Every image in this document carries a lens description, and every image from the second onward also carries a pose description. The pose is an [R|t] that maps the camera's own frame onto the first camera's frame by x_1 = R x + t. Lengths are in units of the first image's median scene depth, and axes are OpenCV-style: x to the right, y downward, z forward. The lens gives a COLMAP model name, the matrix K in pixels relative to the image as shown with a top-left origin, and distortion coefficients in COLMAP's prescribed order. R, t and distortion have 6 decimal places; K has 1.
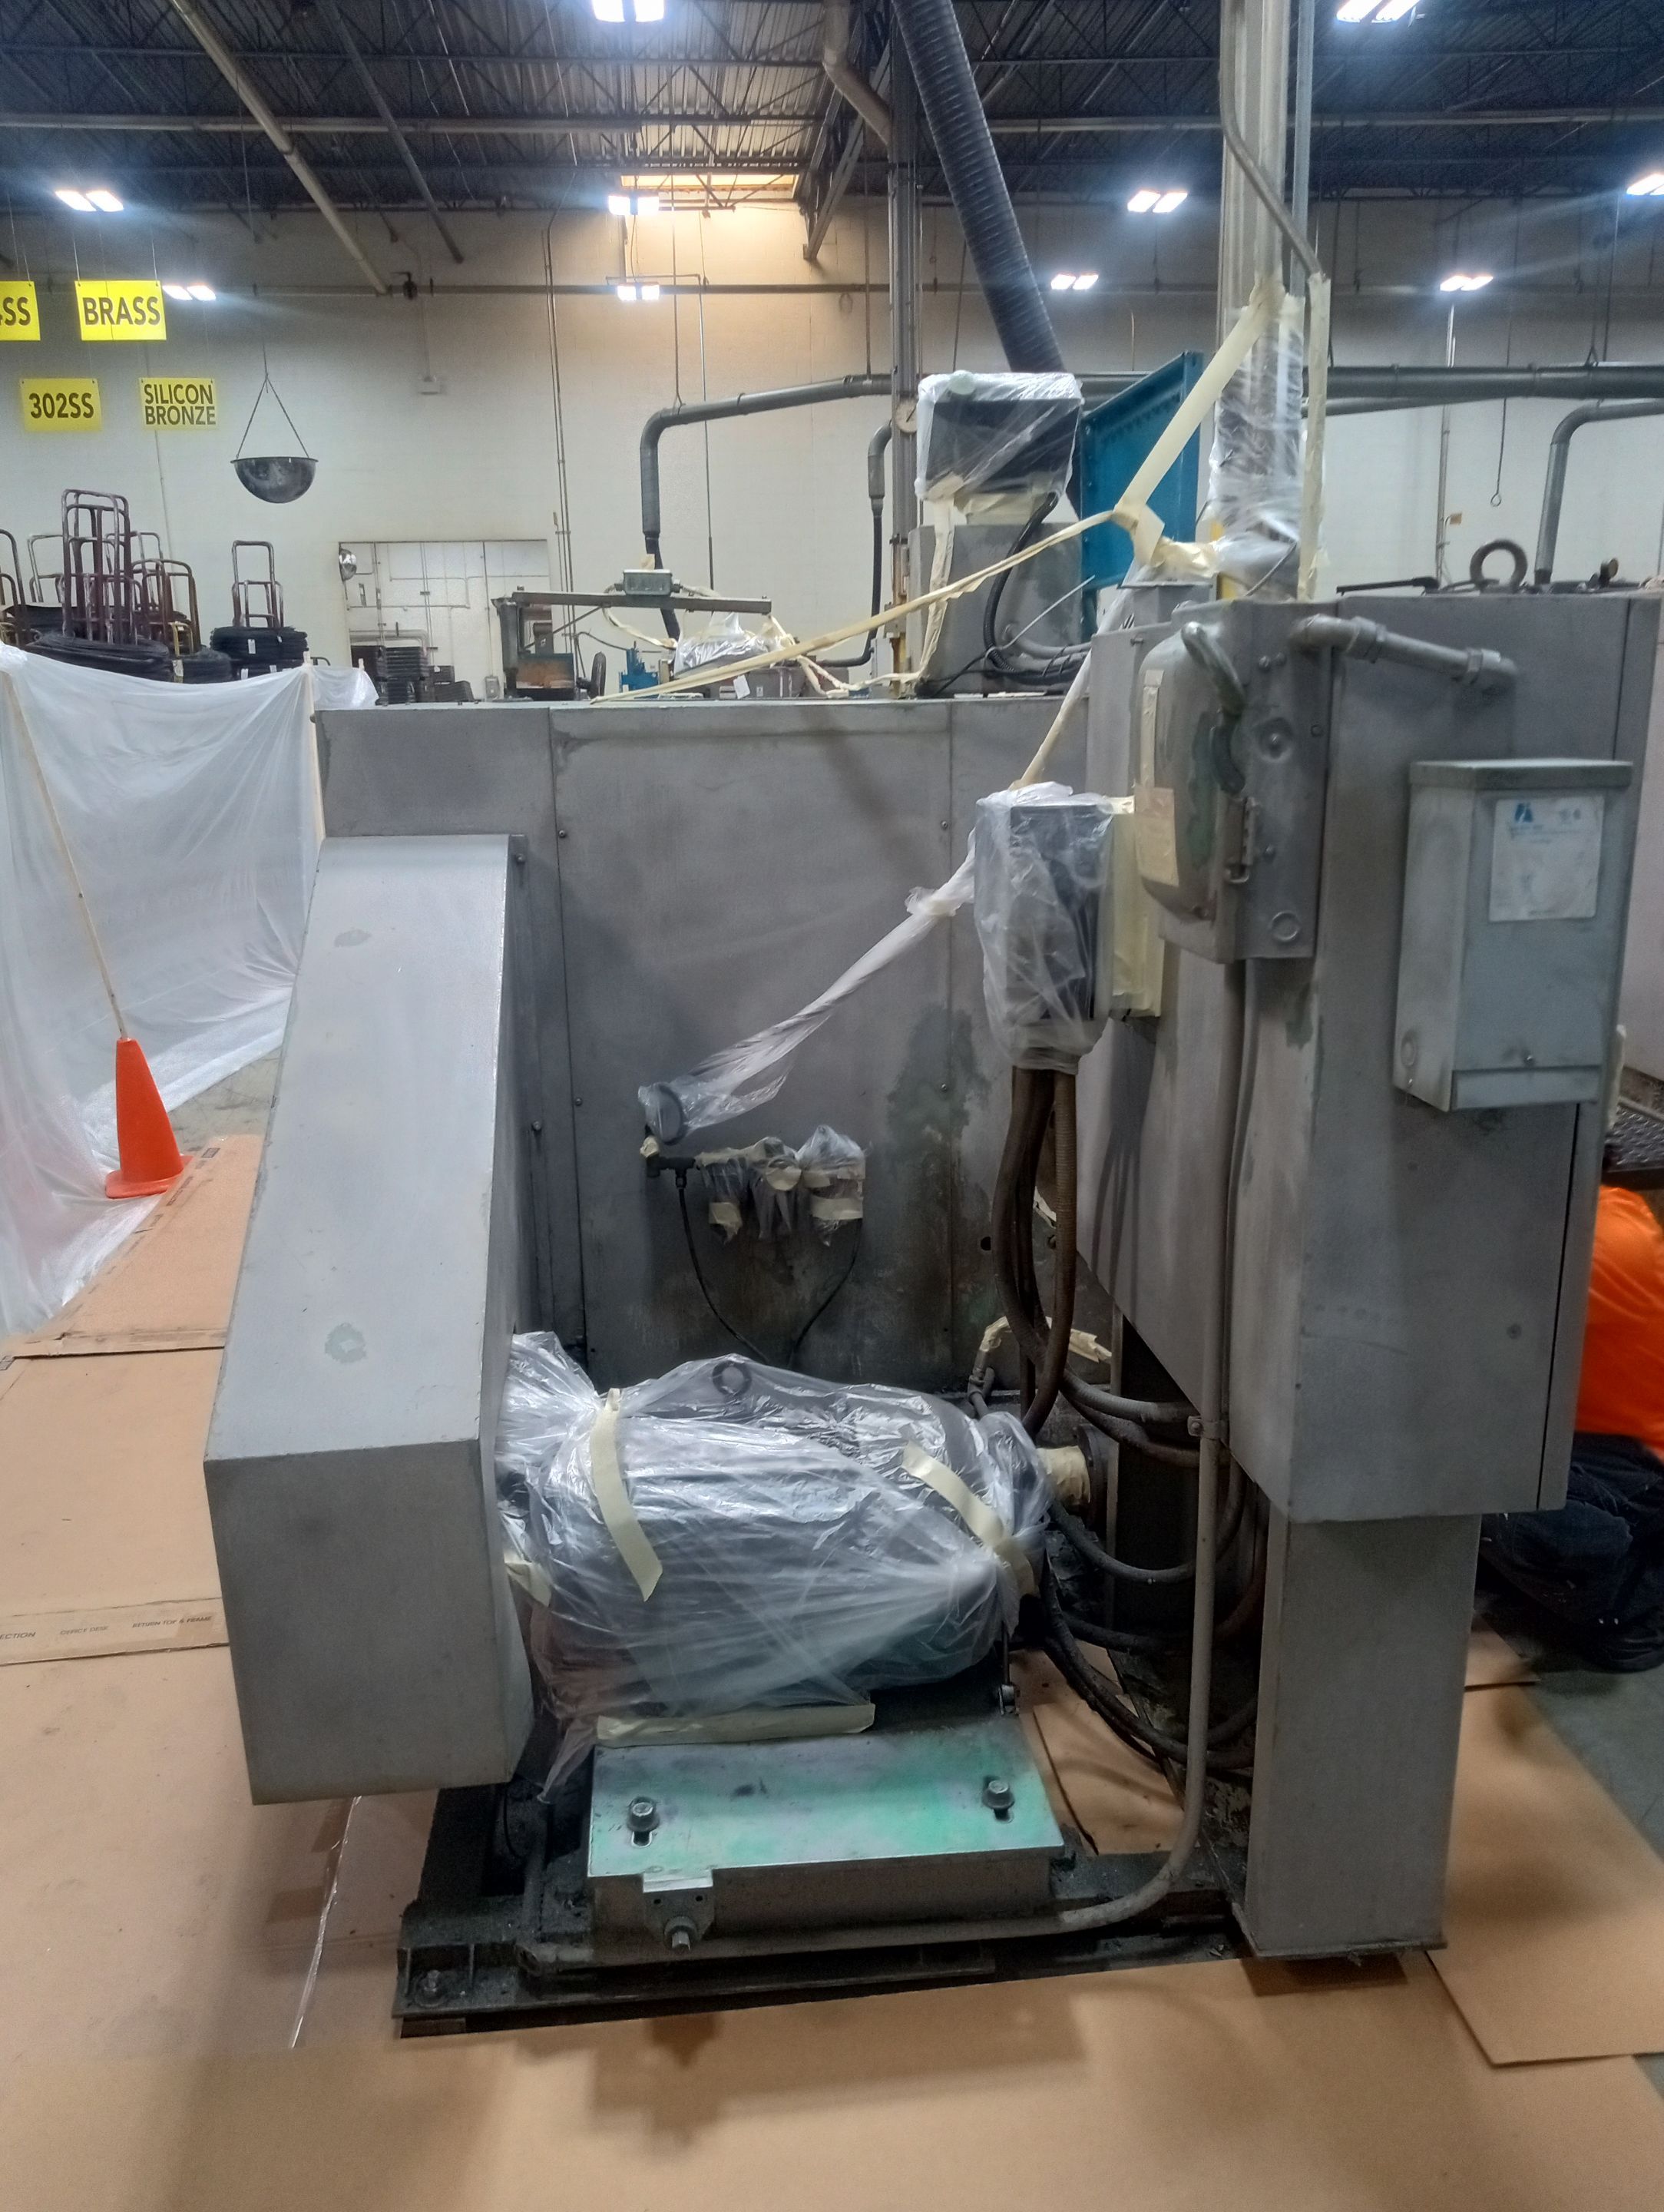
lens RADIAL K [[1662.1, 0, 823.8], [0, 1662.1, 1102.8], [0, 0, 1]] dist [0.012306, -0.011392]
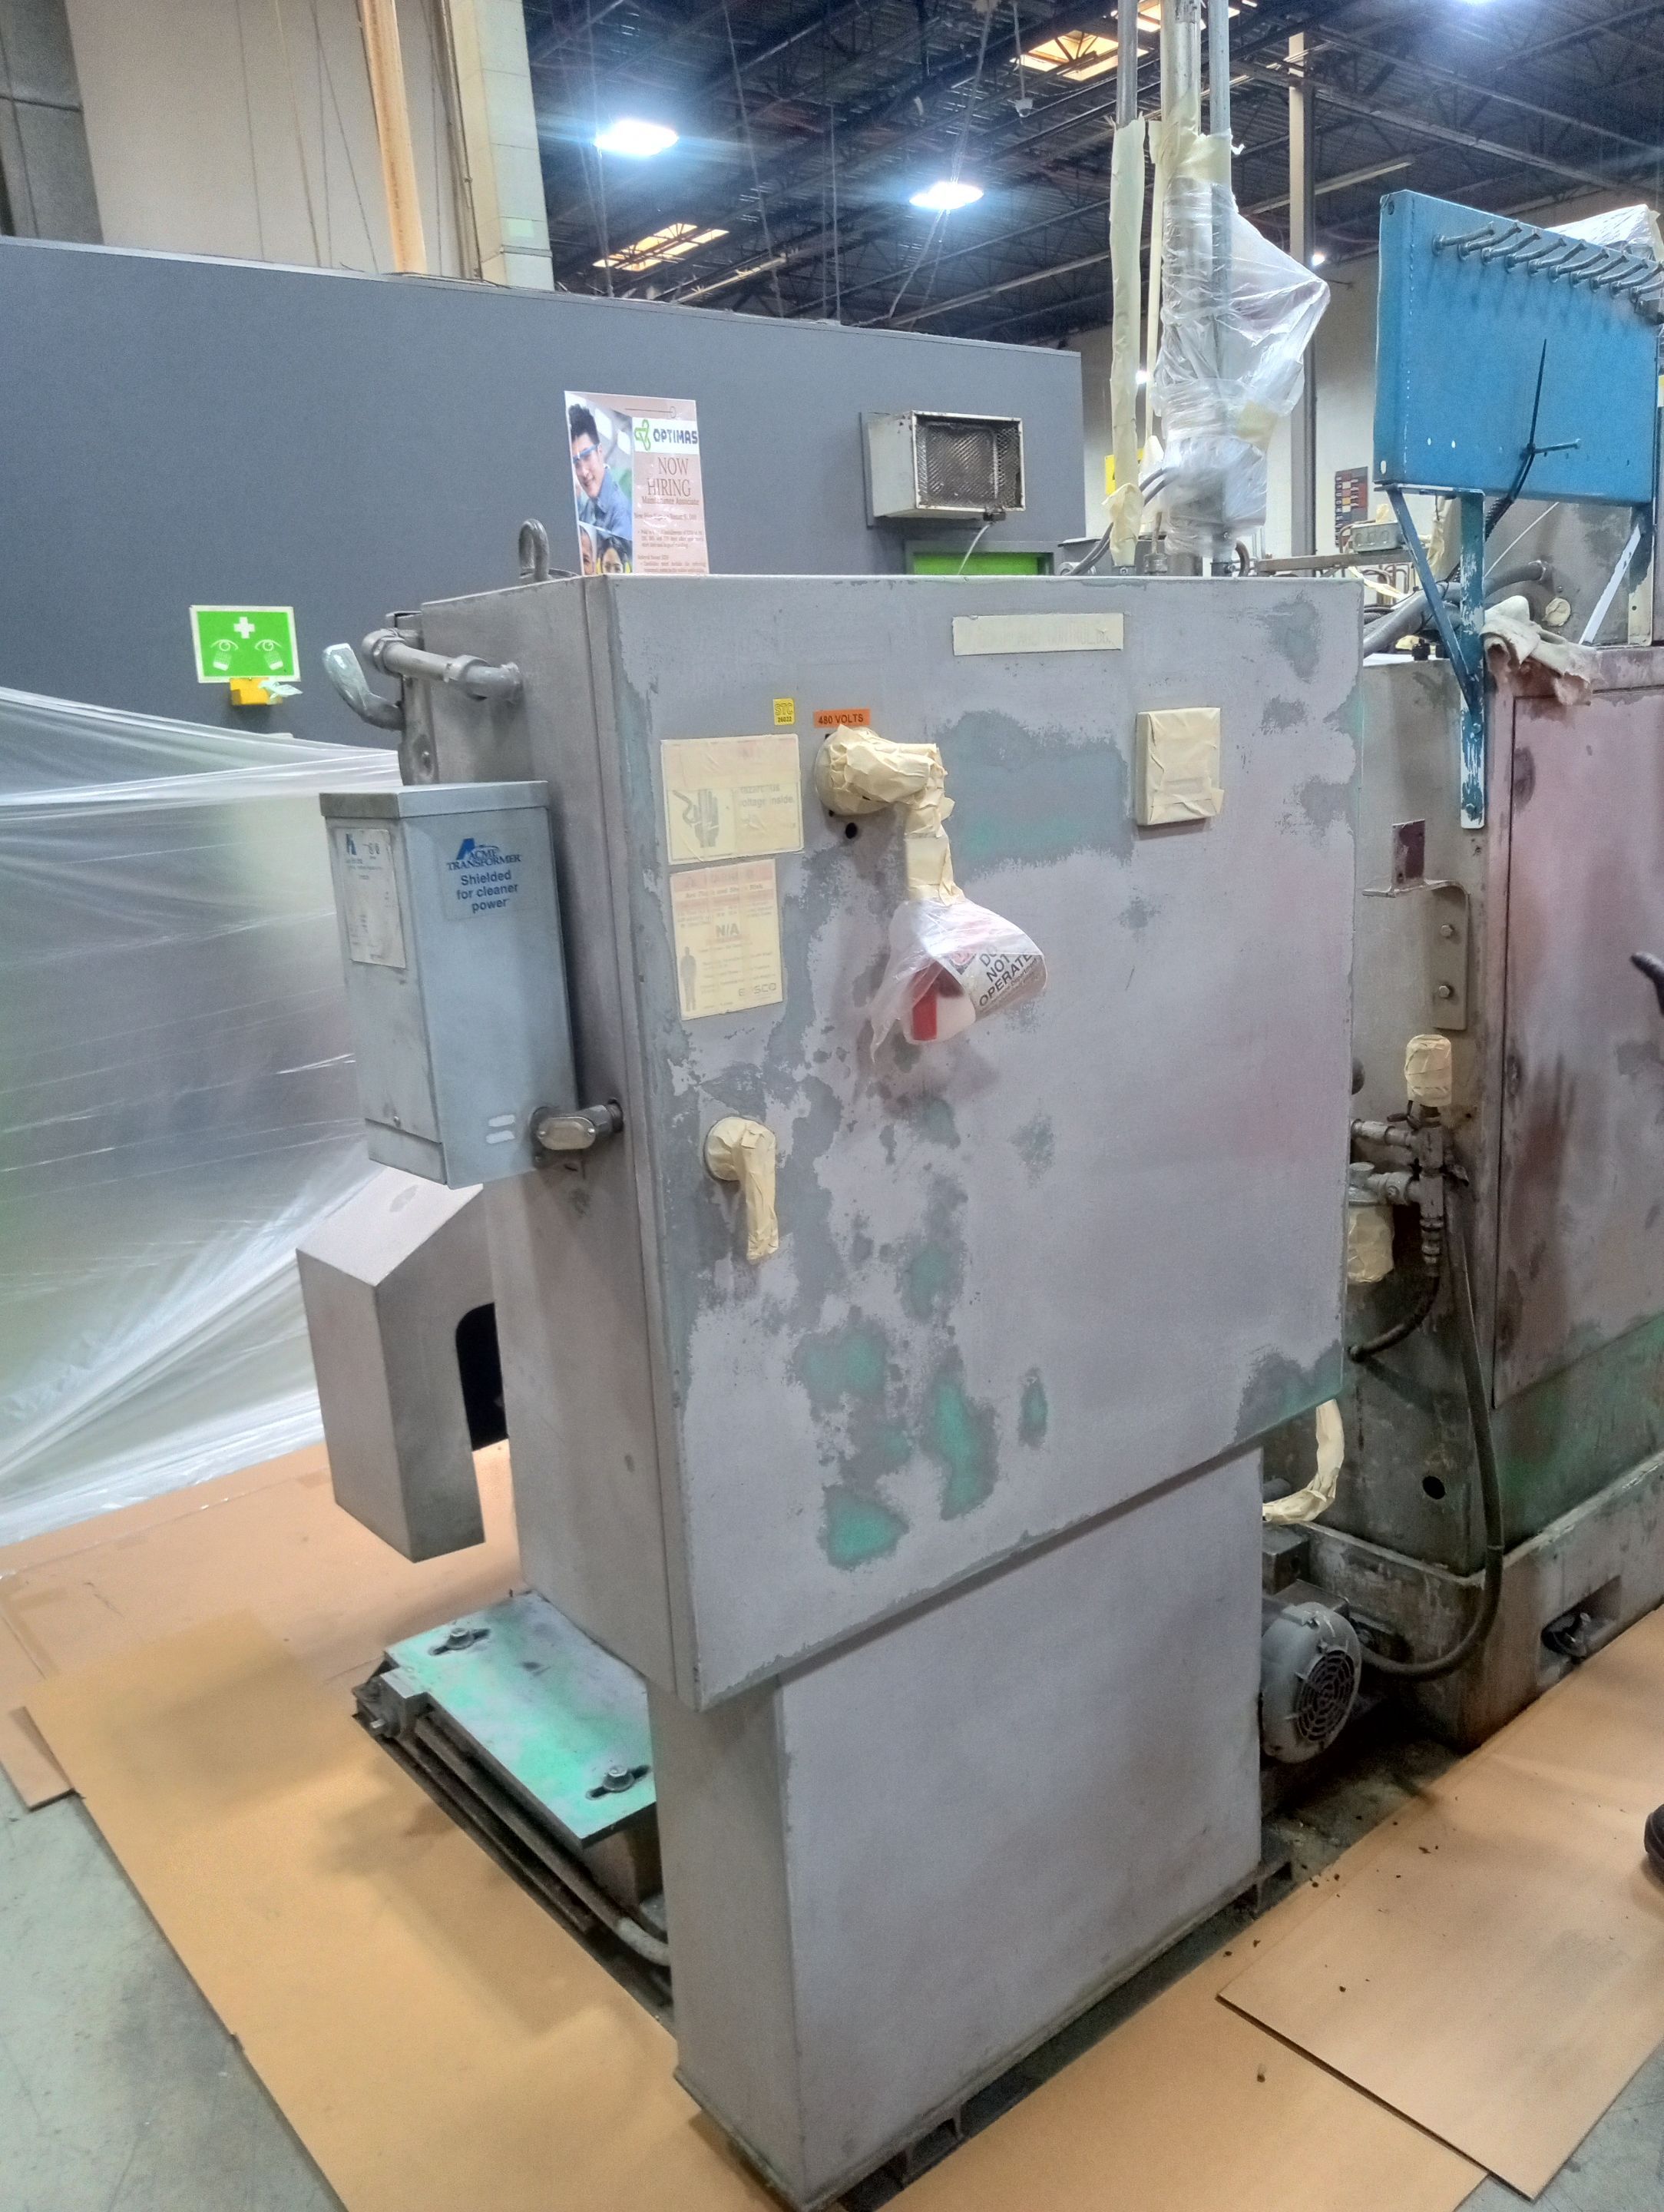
lens RADIAL K [[1662.1, 0, 830.2], [0, 1662.1, 1108.7], [0, 0, 1]] dist [0.012306, -0.011392]
pose [[0.553770, 0.188180, -0.811127, 0.592942], [-0.158201, 0.980163, 0.119390, -0.082279], [0.817503, 0.062207, 0.572555, 0.320850]]
